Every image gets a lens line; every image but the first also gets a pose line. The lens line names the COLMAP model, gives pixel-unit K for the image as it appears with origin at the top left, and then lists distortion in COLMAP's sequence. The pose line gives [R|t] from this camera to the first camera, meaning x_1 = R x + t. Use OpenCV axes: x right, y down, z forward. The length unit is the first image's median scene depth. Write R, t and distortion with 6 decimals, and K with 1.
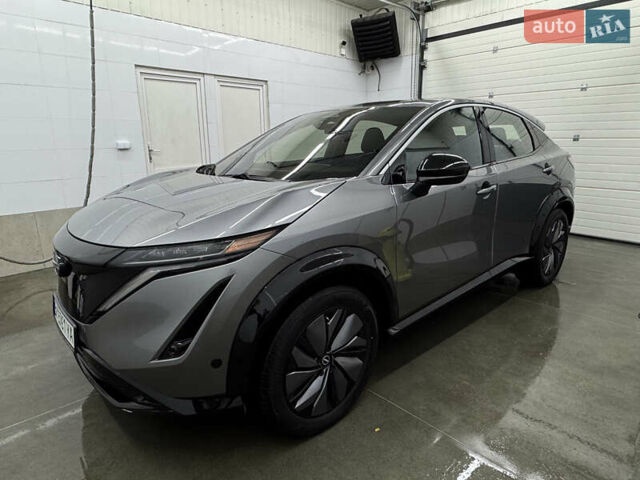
lens RADIAL K [[399.5, 0, 320.0], [0, 399.5, 240.0], [0, 0, 1]] dist [-0.008622, -0.000471]
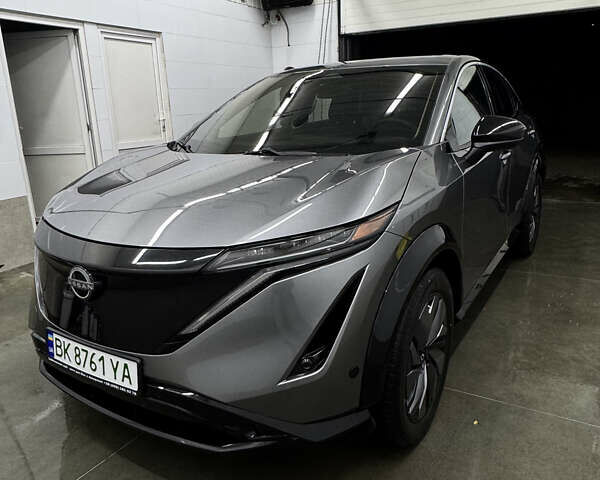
lens RADIAL K [[495.5, 0, 300.0], [0, 495.5, 240.0], [0, 0, 1]] dist [-0.005892, -0.001989]
pose [[0.959850, -0.096987, 0.263215, -0.483426], [0.092791, 0.995282, 0.028359, -0.006429], [-0.264723, -0.002796, 0.964320, 0.018889]]
